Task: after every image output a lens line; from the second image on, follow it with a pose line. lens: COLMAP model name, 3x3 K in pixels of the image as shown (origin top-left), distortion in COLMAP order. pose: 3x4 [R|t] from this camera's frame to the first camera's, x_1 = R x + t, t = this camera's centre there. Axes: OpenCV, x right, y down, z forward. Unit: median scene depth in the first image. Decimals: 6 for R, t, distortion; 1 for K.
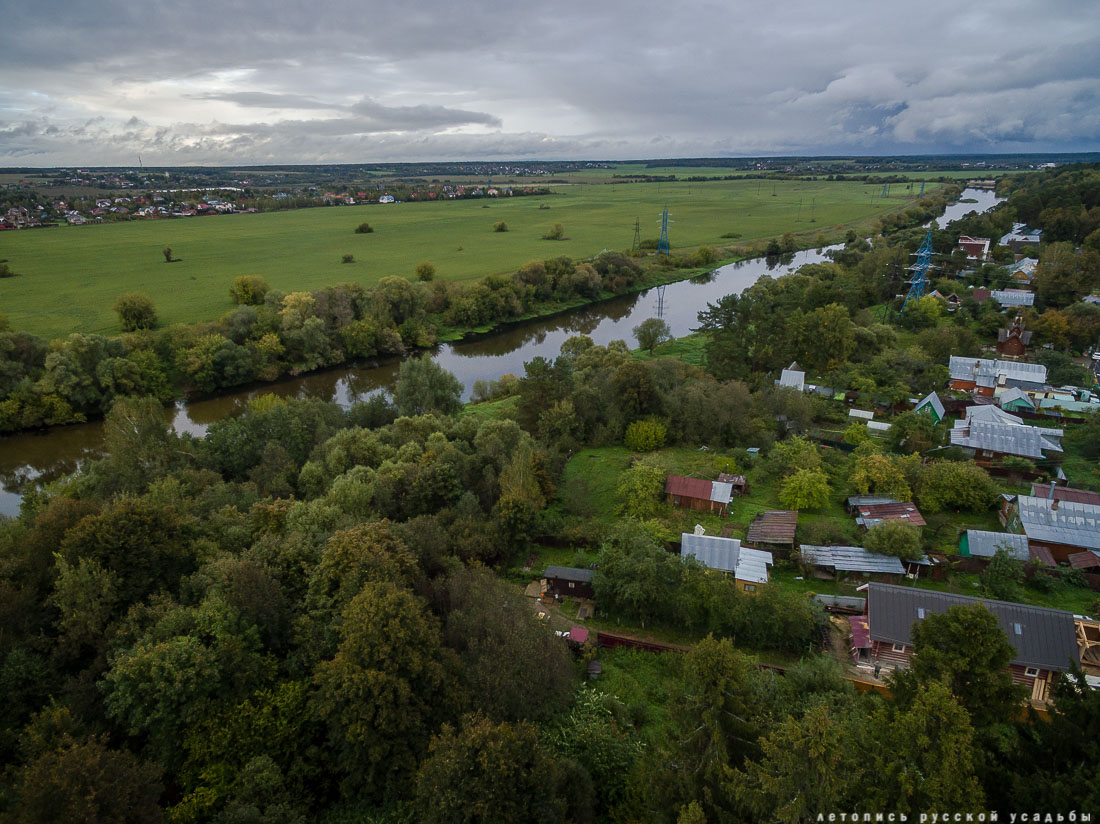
lens RADIAL K [[617.5, 0, 545.8], [0, 617.5, 409.8], [0, 0, 1]] dist [-0.000079, 0.001773]
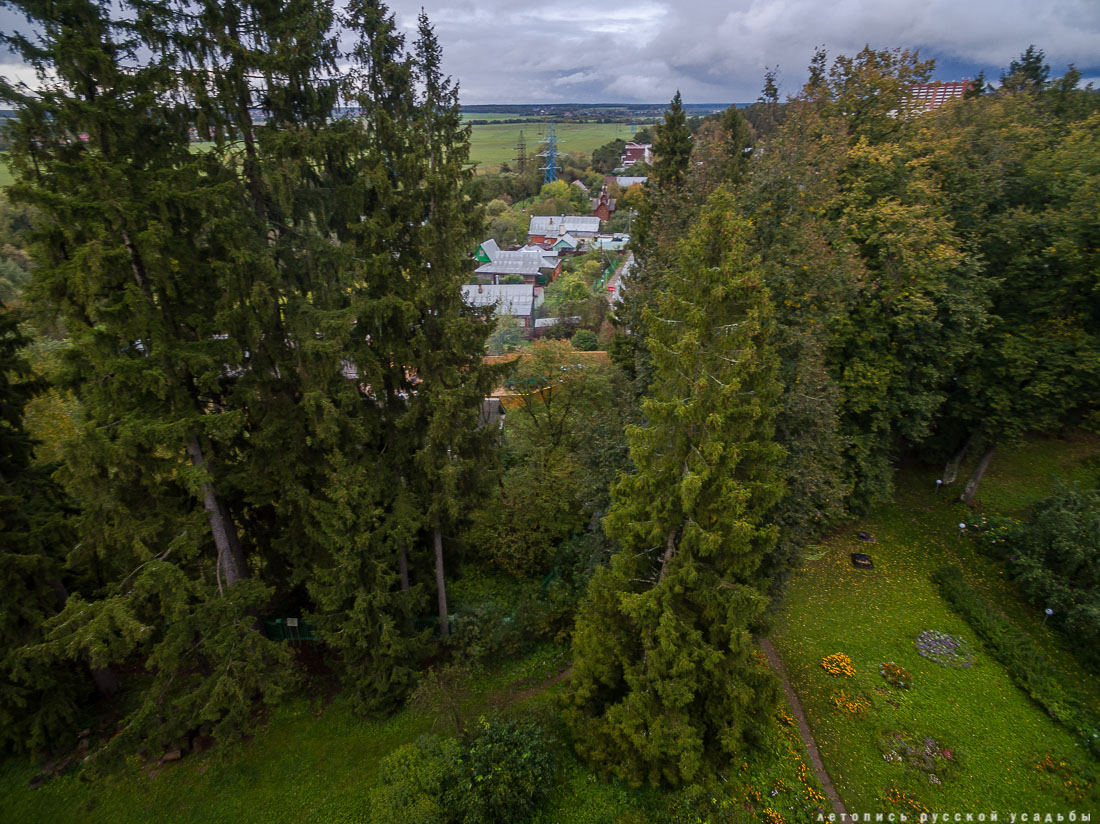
lens RADIAL K [[603.3, 0, 550.4], [0, 603.3, 414.4], [0, 0, 1]] dist [0.002687, 0.002227]
pose [[0.956234, -0.127405, 0.263408, 0.263577], [0.106001, 0.989914, 0.093994, 0.125301], [-0.272726, -0.061959, 0.960095, -0.059406]]
